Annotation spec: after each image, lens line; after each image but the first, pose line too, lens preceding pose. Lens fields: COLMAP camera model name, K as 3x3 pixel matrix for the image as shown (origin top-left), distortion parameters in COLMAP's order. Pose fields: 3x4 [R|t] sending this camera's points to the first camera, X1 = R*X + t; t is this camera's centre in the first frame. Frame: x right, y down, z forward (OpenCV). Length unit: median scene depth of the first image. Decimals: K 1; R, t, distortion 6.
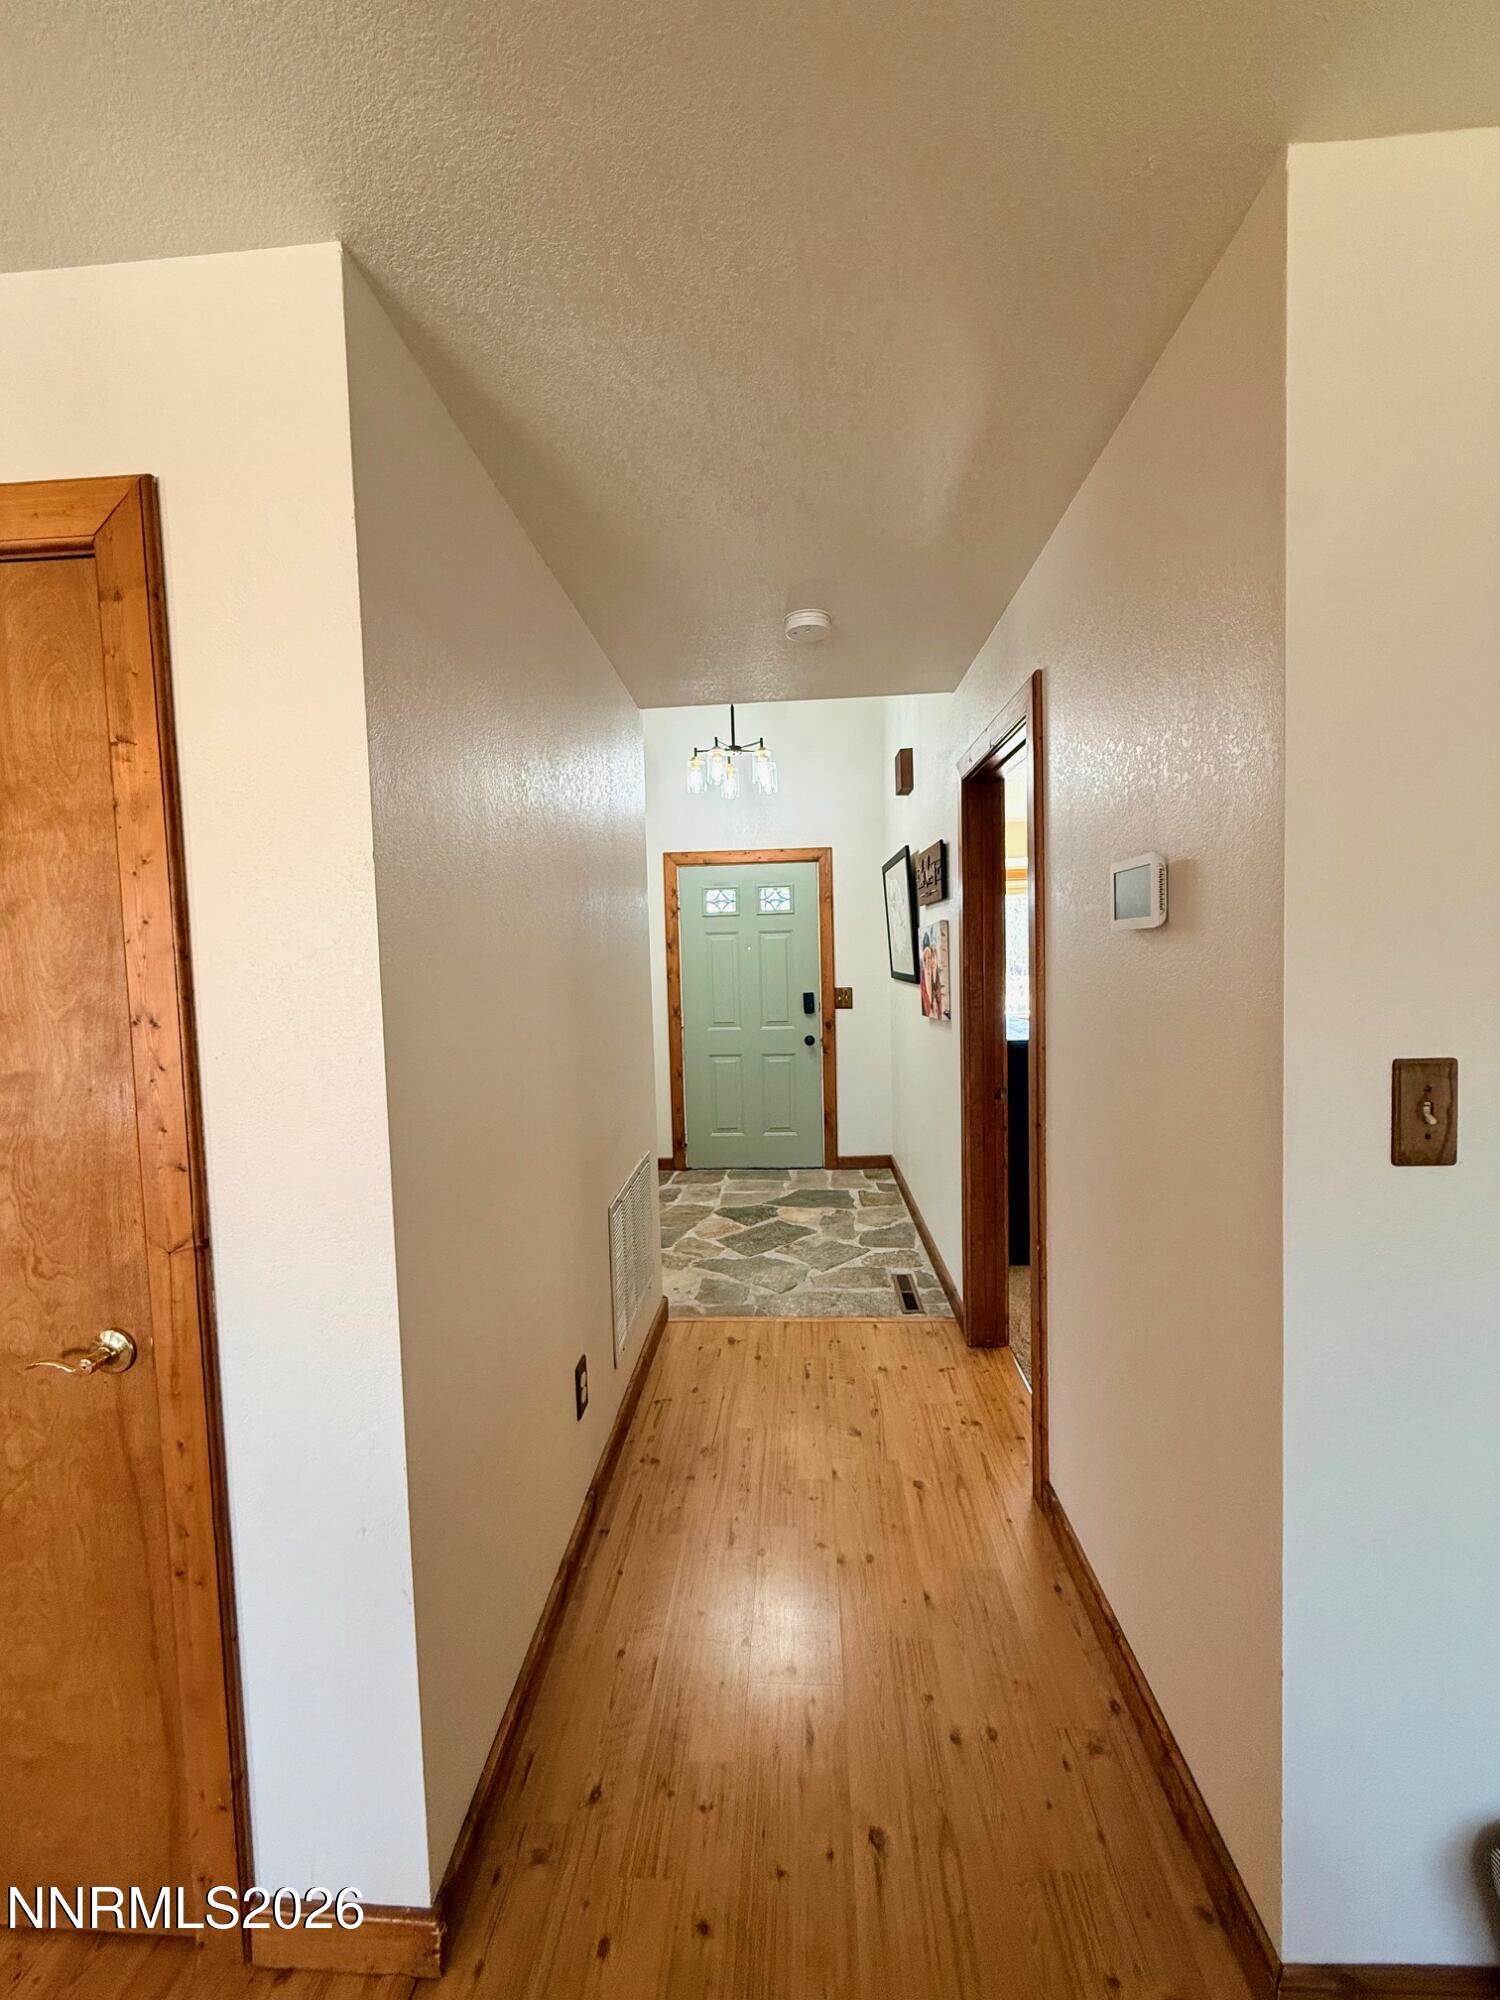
lens RADIAL K [[792.3, 0, 749.7], [0, 792.3, 996.9], [0, 0, 1]] dist [-0.000587, 0.000180]
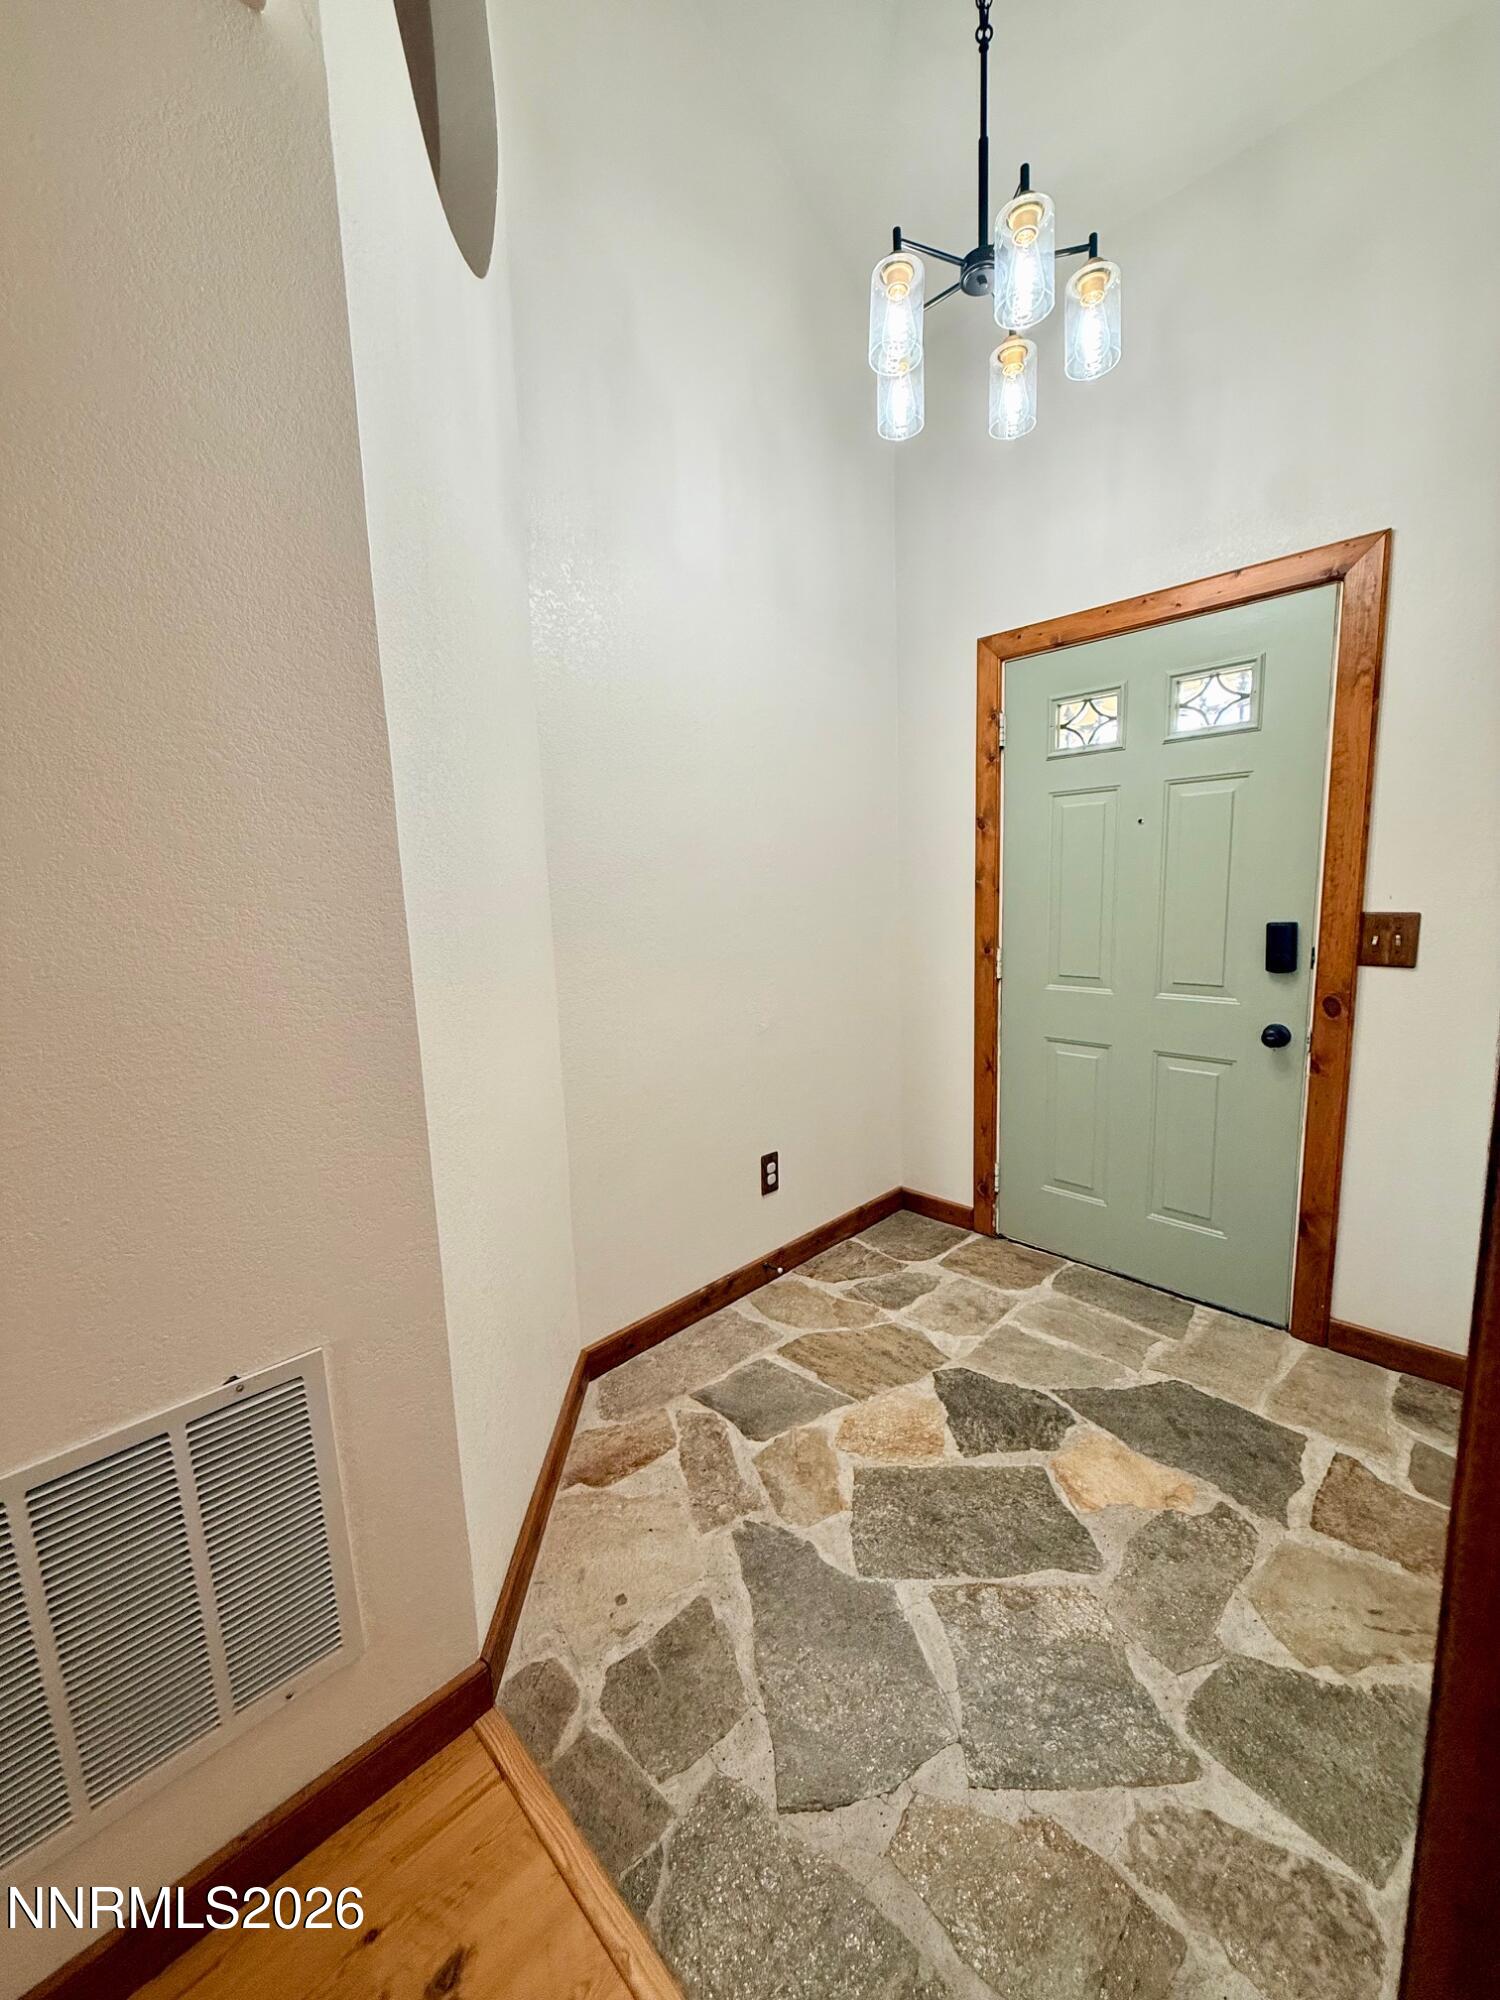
lens RADIAL K [[792.3, 0, 749.7], [0, 792.3, 996.9], [0, 0, 1]] dist [-0.000587, 0.000180]
pose [[0.740890, 0.098295, -0.664395, 0.165478], [-0.020802, 0.992116, 0.123584, -0.013599], [0.671305, -0.077741, 0.737093, 0.569478]]
